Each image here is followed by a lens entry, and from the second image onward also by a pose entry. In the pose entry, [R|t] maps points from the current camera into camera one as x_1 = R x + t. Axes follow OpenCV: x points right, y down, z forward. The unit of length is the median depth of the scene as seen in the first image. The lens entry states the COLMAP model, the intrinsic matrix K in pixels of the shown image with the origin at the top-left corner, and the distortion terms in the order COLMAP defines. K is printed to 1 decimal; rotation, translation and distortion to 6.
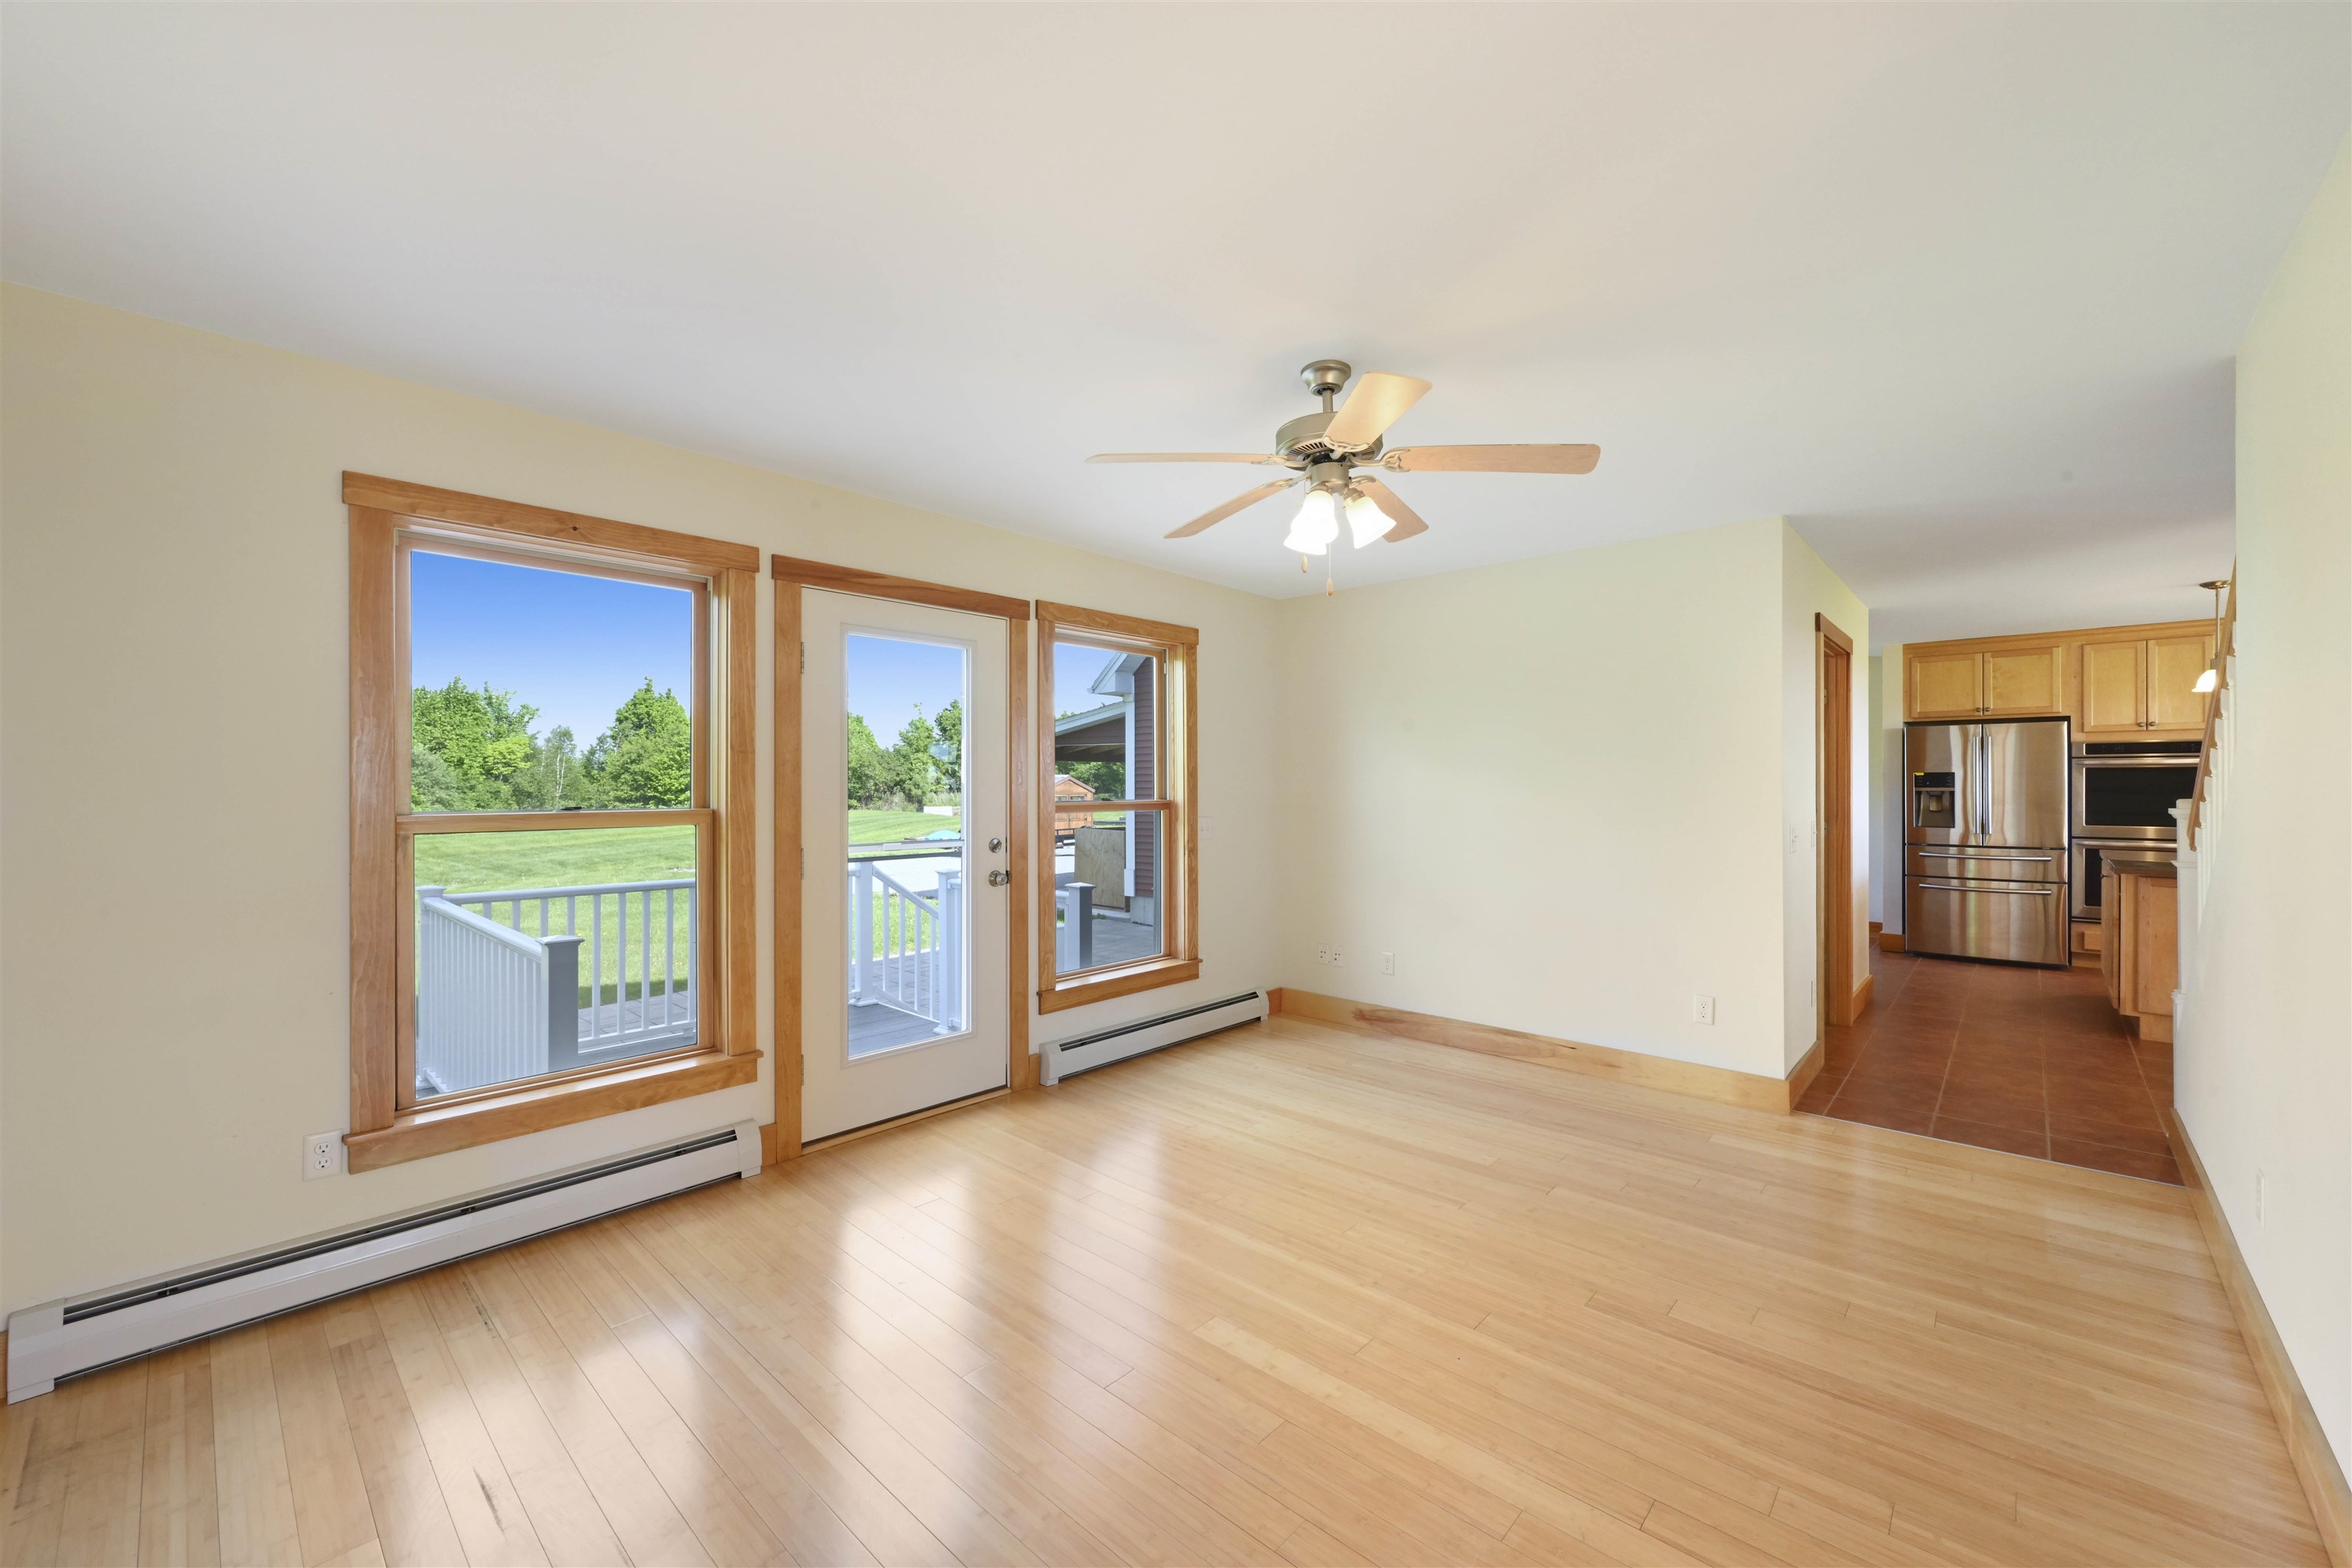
lens RADIAL K [[923.9, 0, 1175.2], [0, 923.9, 788.0], [0, 0, 1]] dist [-0.000102, 0.000078]
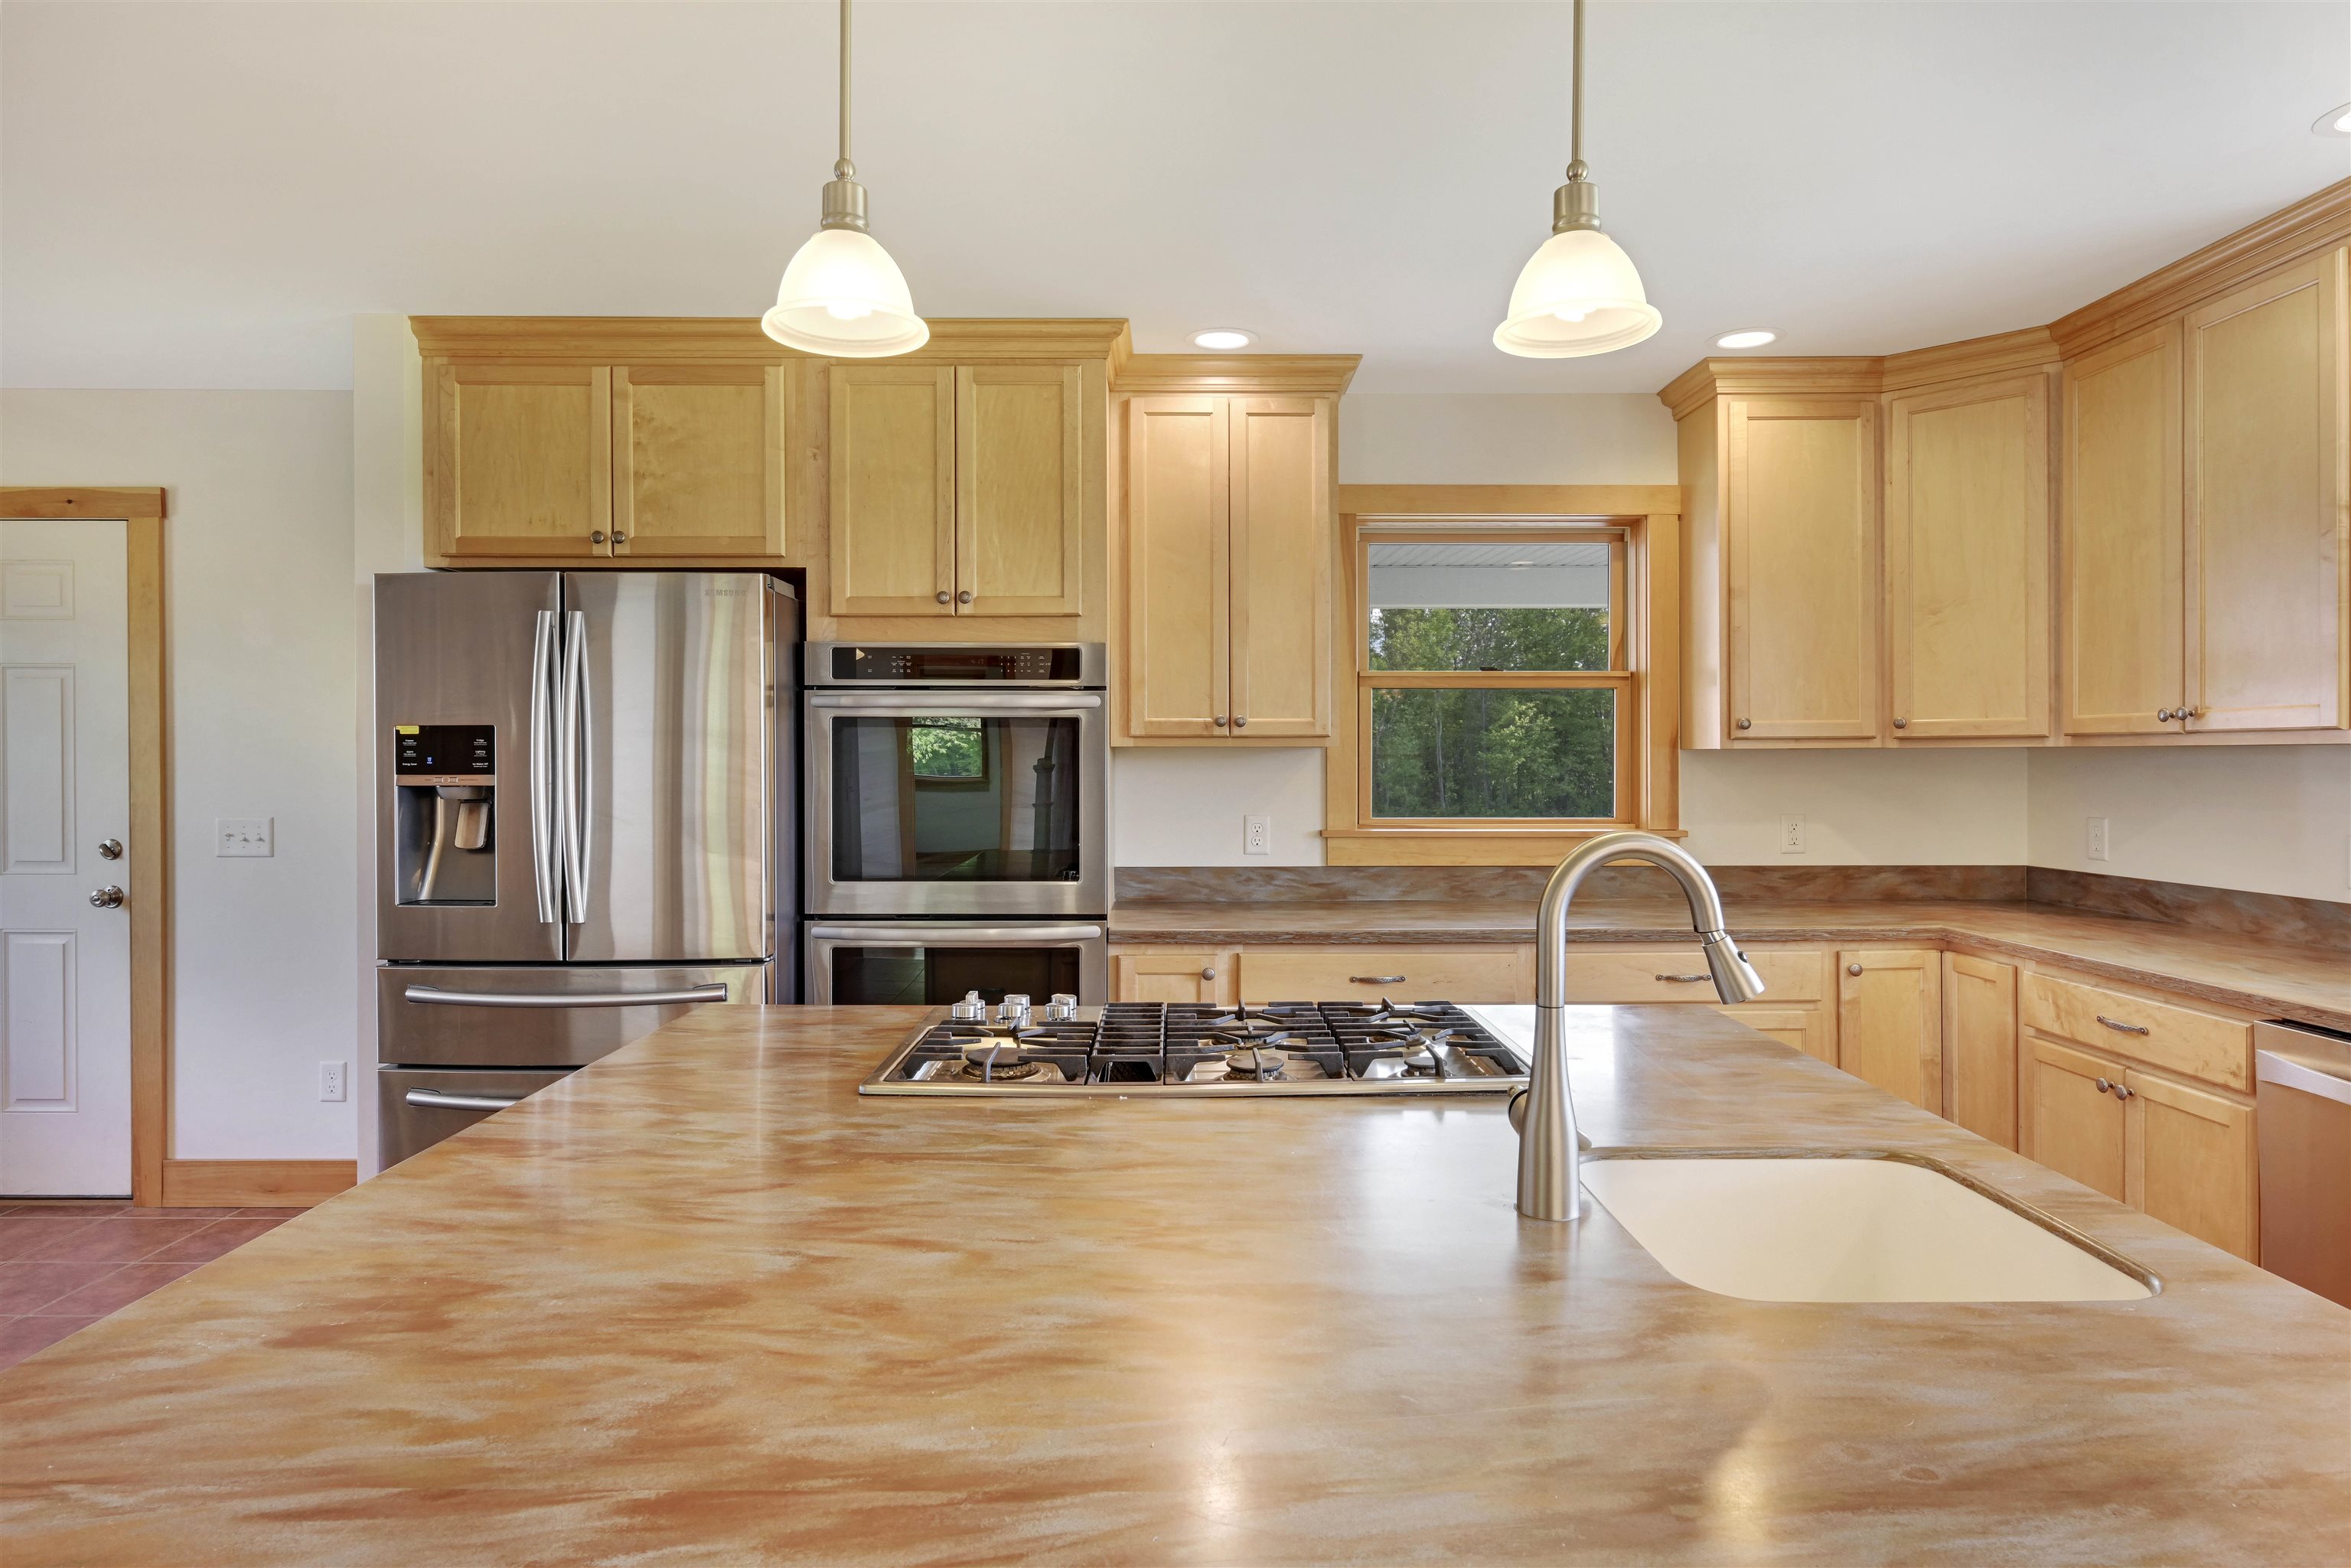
lens RADIAL K [[1308.4, 0, 1182.5], [0, 1308.4, 761.5], [0, 0, 1]] dist [-0.001829, 0.000024]
pose [[0.729208, -0.000651, 0.684292, 1.197065], [0.002066, 0.999997, -0.001251, -0.006305], [-0.684289, 0.002326, 0.729207, 0.884325]]
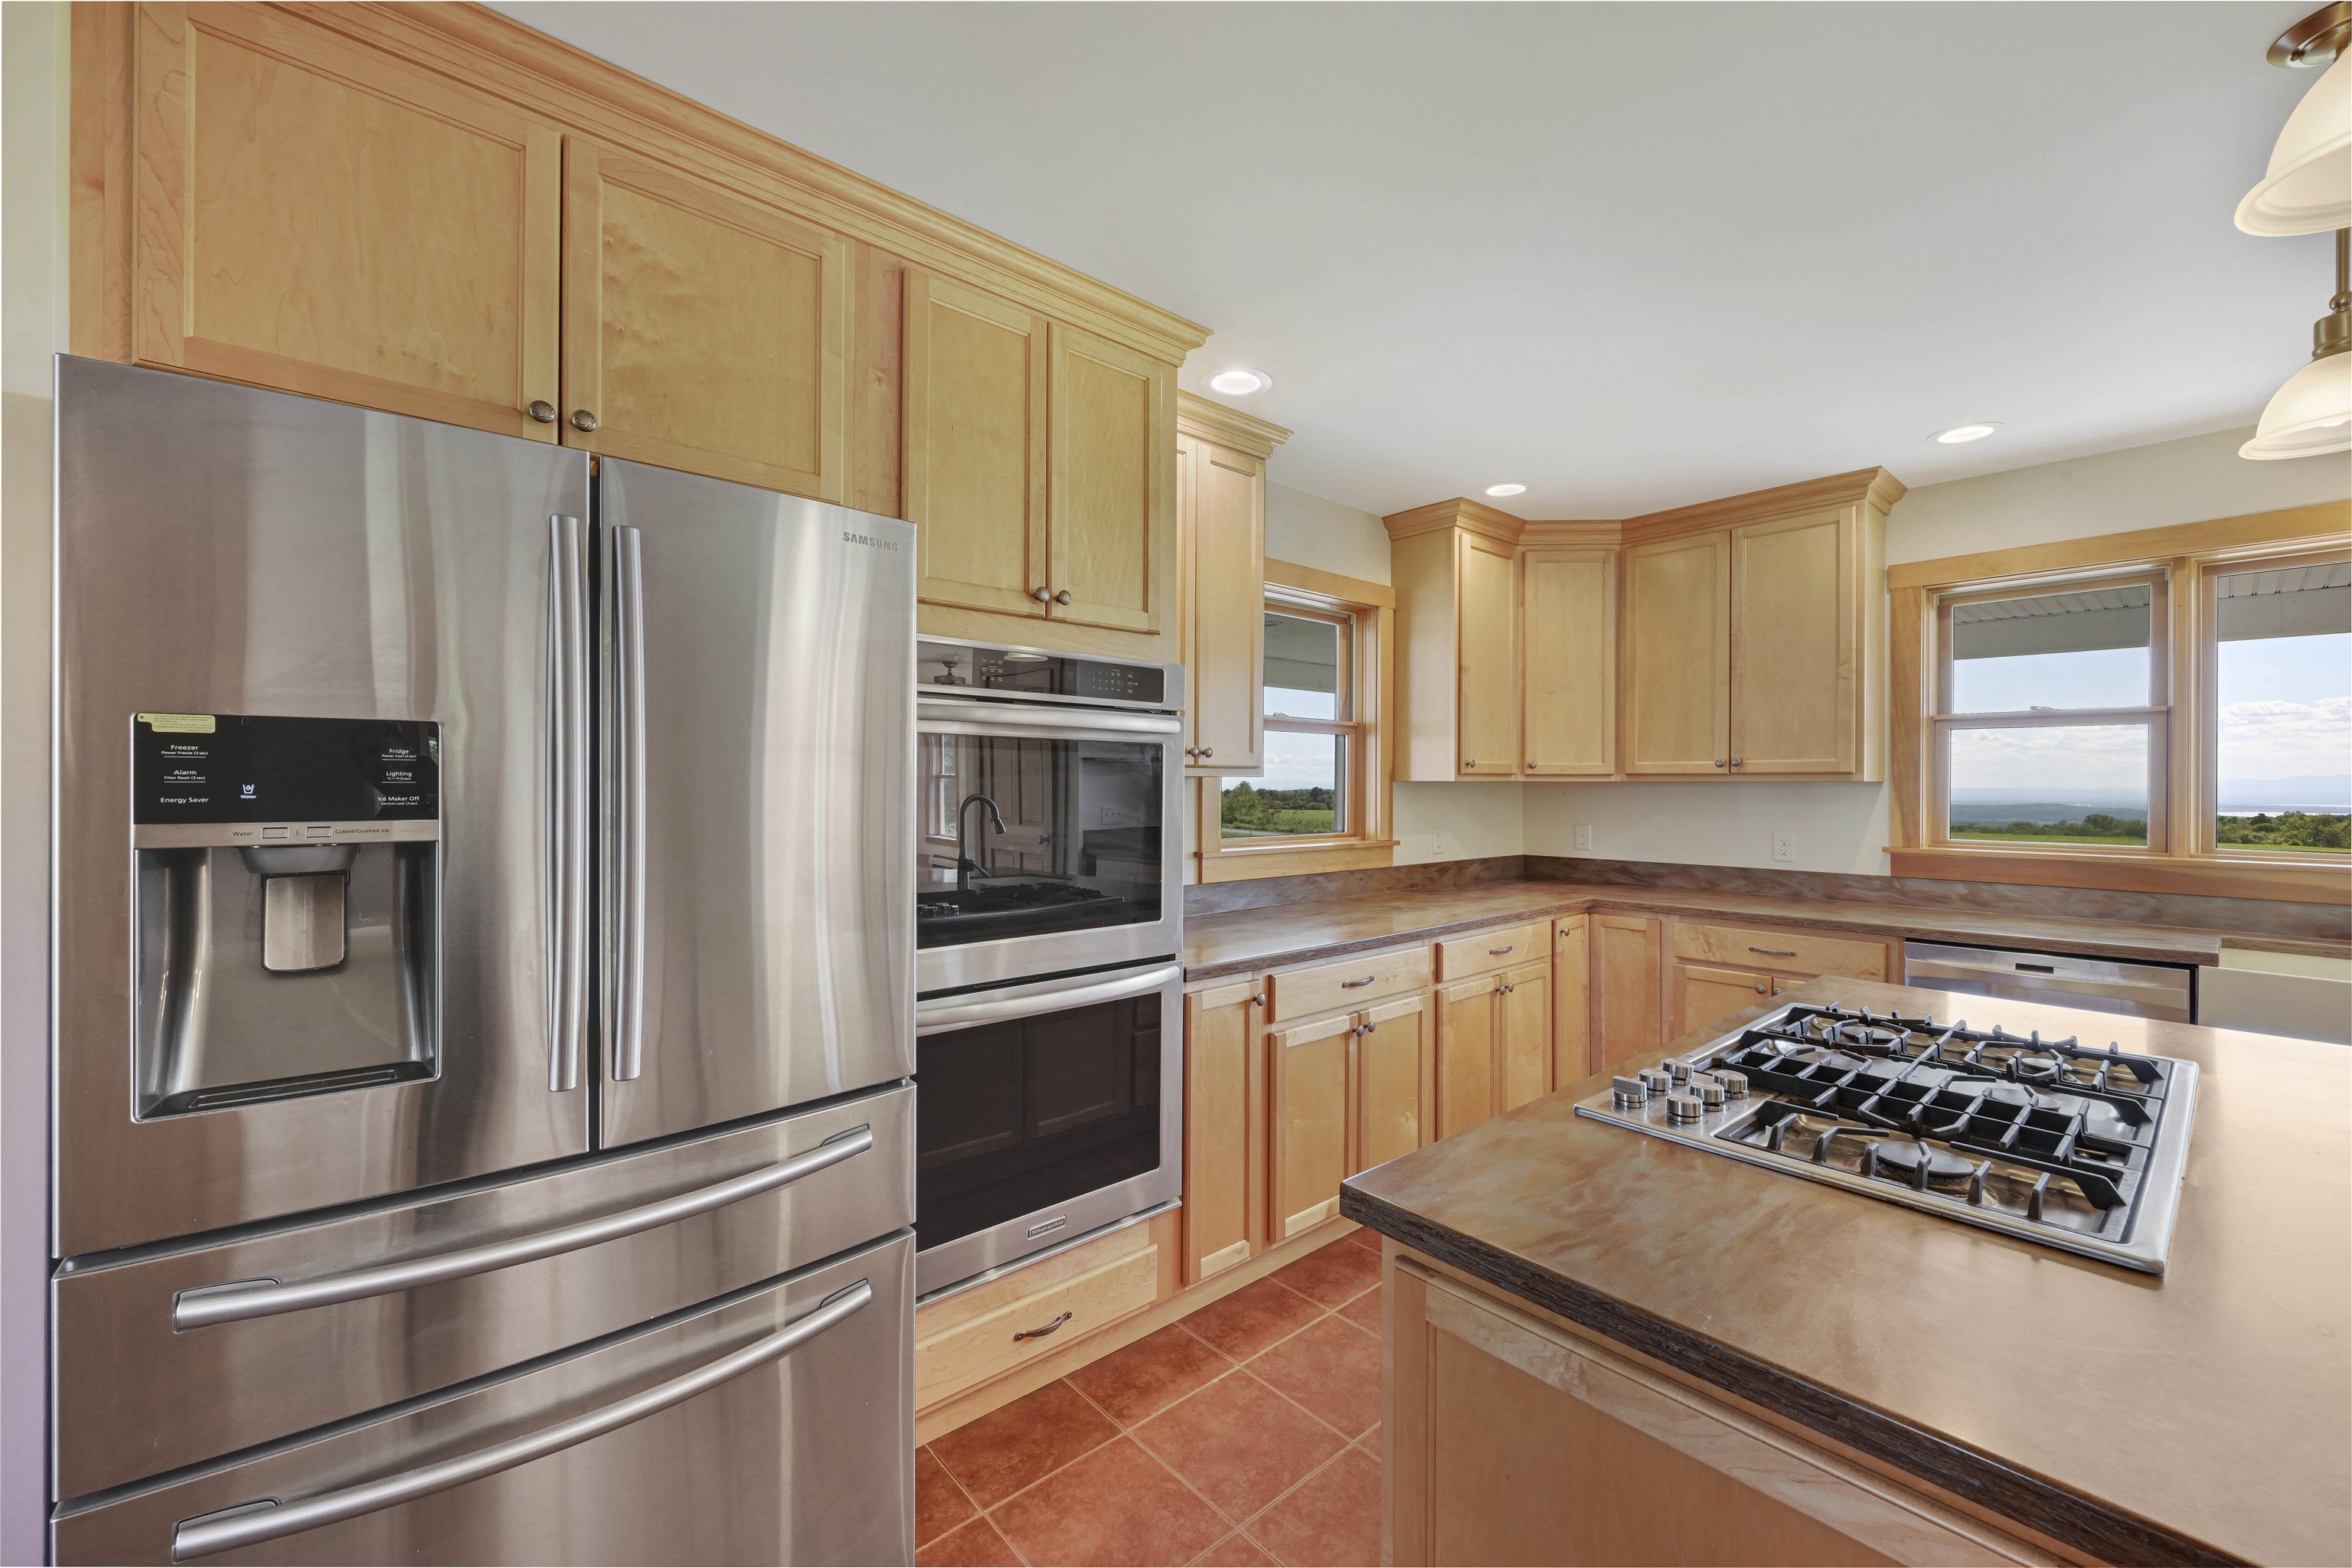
lens RADIAL K [[920.7, 0, 1182.0], [0, 920.7, 784.6], [0, 0, 1]] dist [0.000169, -0.000014]
pose [[0.110146, 0.002731, 0.993912, 1.179110], [0.000247, 0.999996, -0.002775, -0.009746], [-0.993915, 0.000551, 0.110145, 1.439916]]
